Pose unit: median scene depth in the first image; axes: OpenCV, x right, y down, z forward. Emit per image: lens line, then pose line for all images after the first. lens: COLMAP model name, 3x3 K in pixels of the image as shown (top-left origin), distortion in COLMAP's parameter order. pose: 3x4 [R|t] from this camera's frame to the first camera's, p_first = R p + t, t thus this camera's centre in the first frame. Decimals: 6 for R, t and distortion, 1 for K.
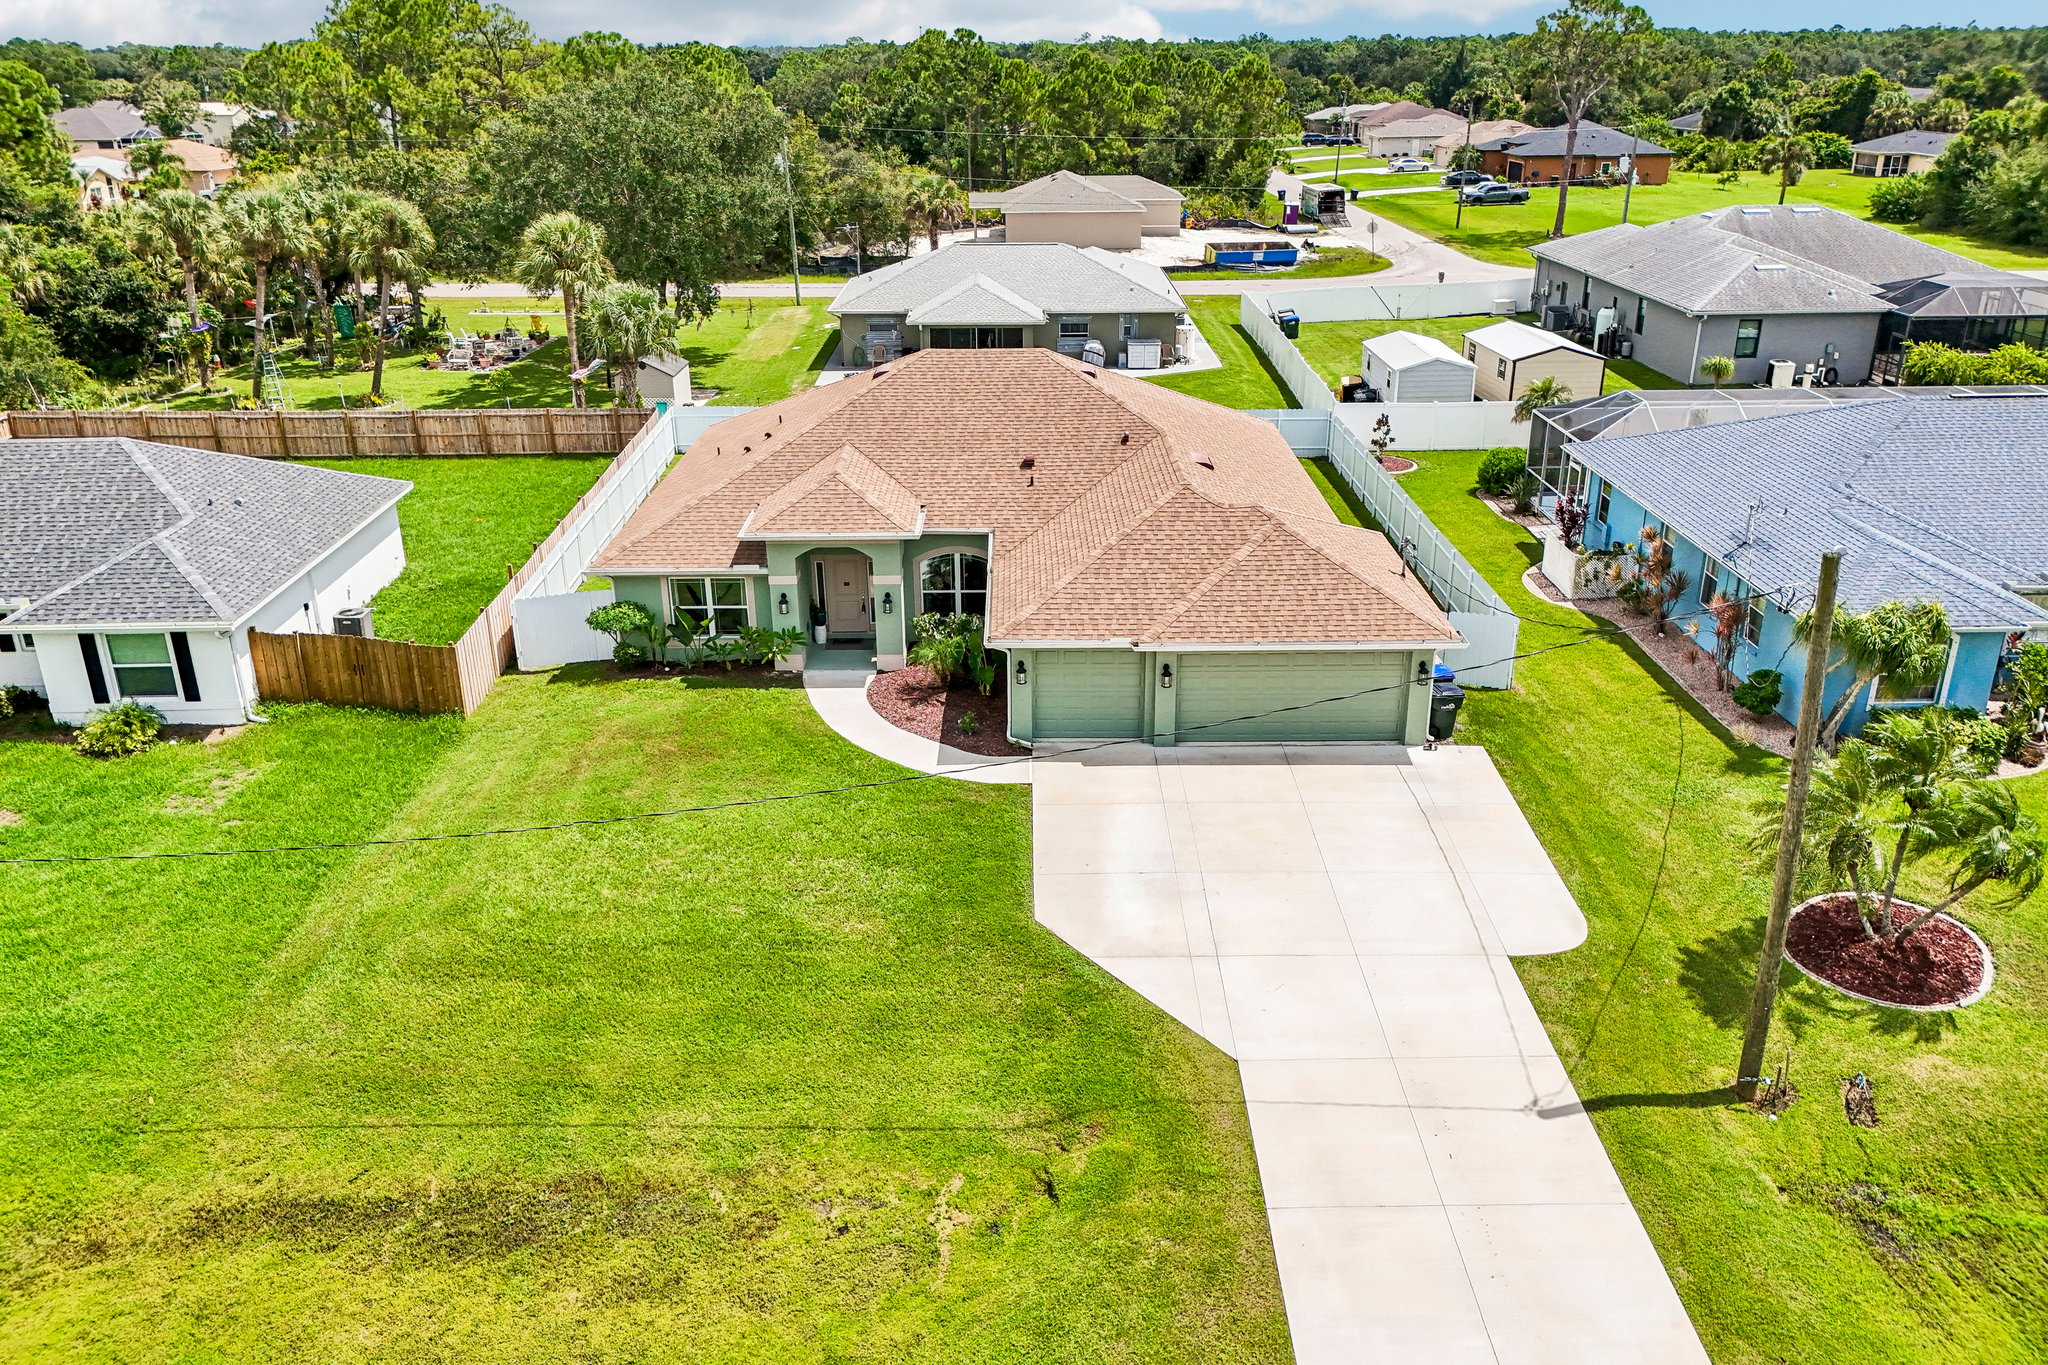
lens RADIAL K [[1553.6, 0, 1024.0], [0, 1553.6, 682.5], [0, 0, 1]] dist [0.071300, -0.077786]
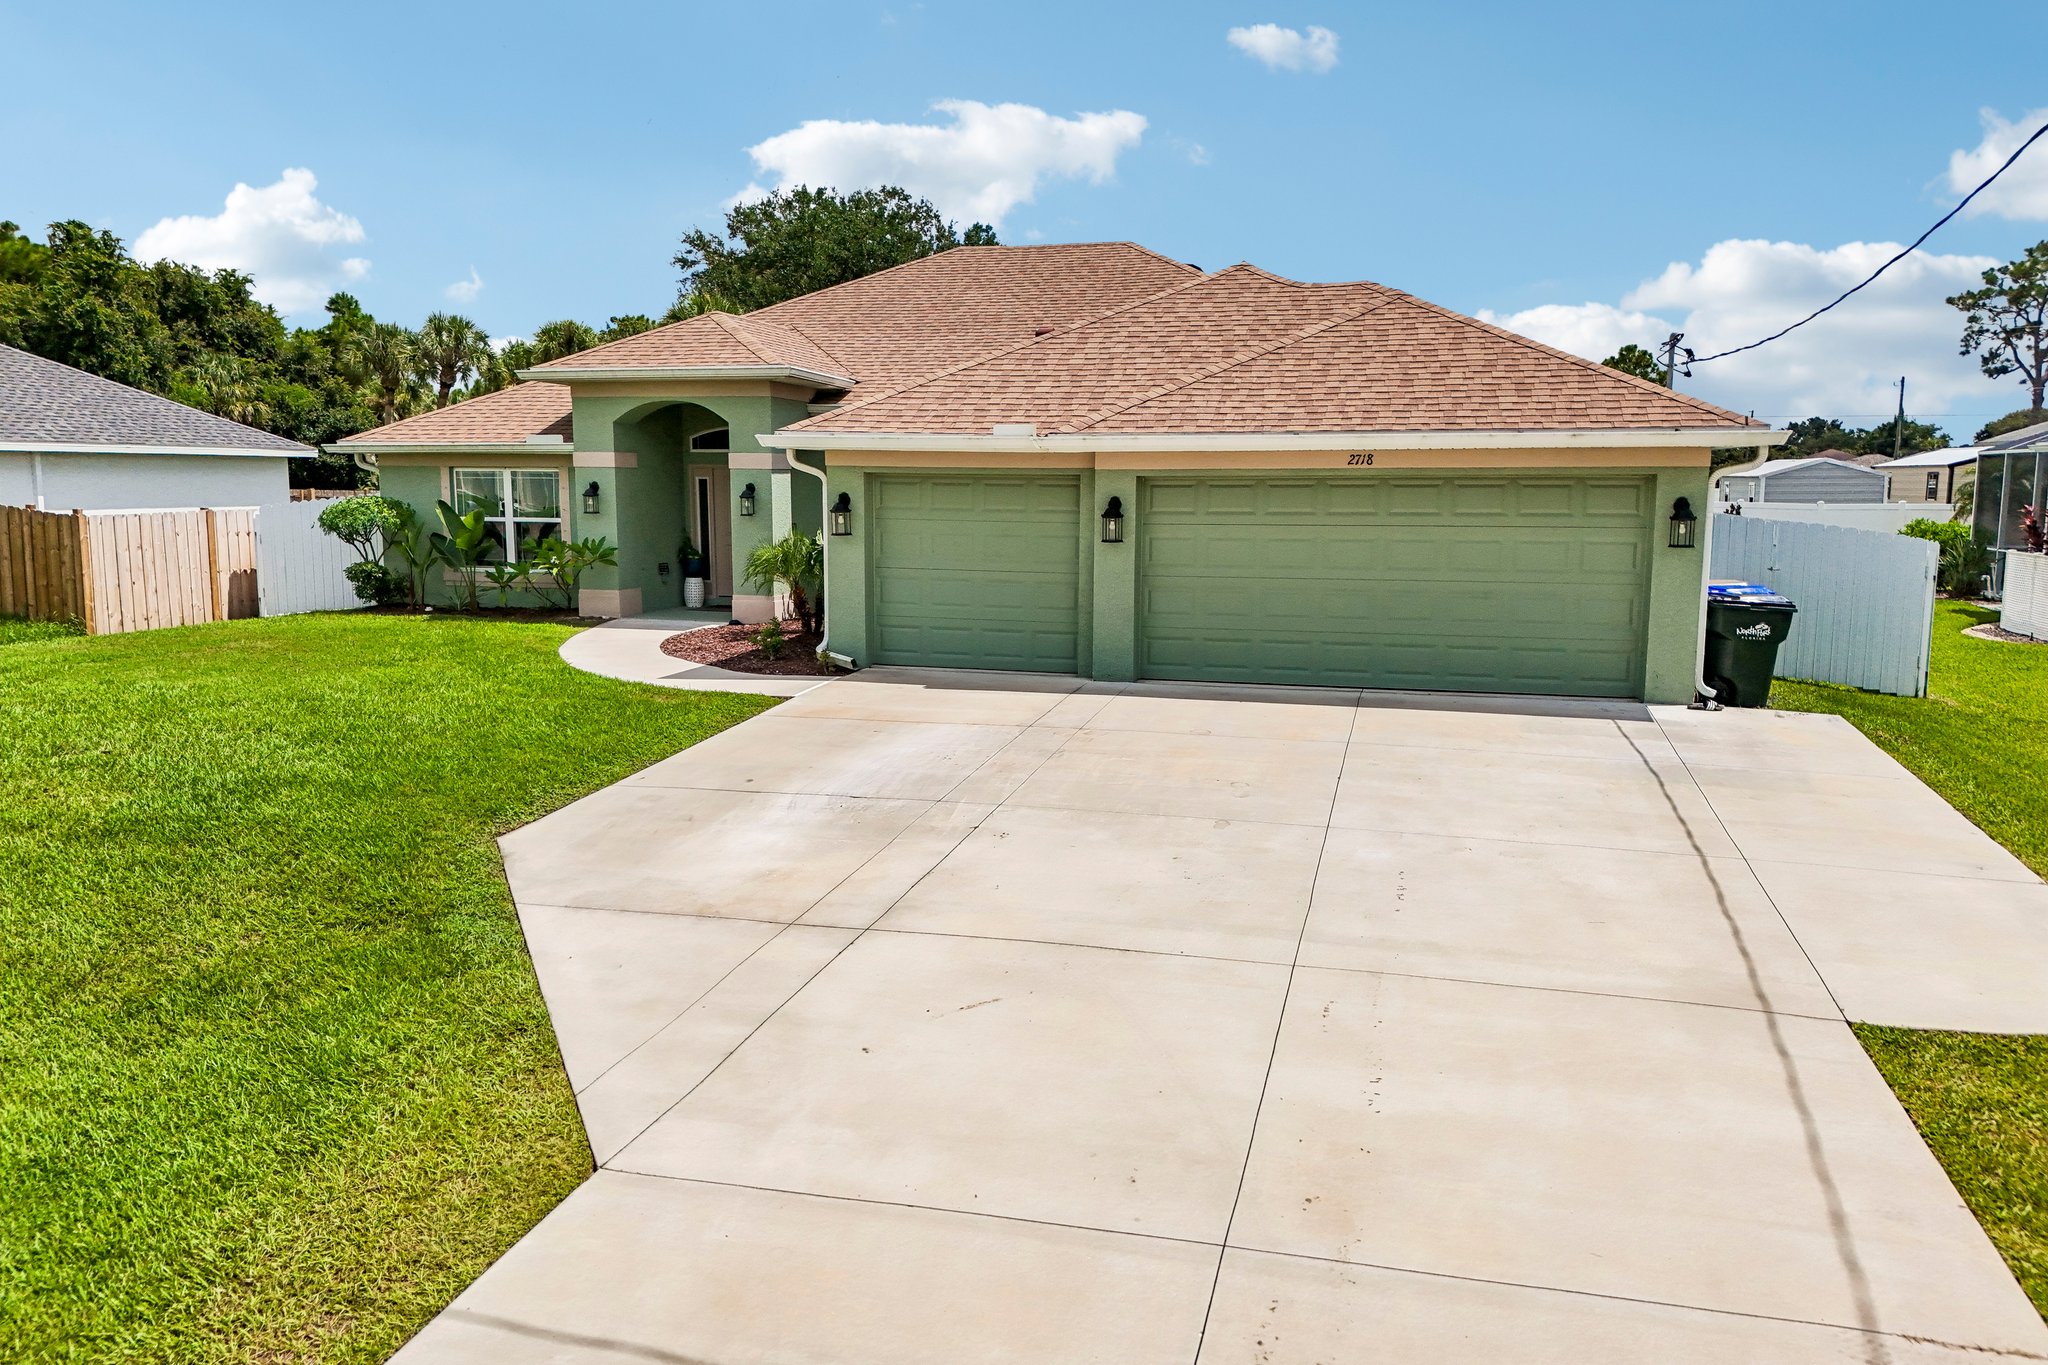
lens RADIAL K [[1514.5, 0, 1024.0], [0, 1514.5, 682.5], [0, 0, 1]] dist [0.068059, -0.075687]
pose [[0.964514, 0.047484, -0.259728, 0.182989], [-0.109768, 0.966770, -0.230881, 0.151329], [0.240134, 0.251198, 0.937675, 0.539059]]
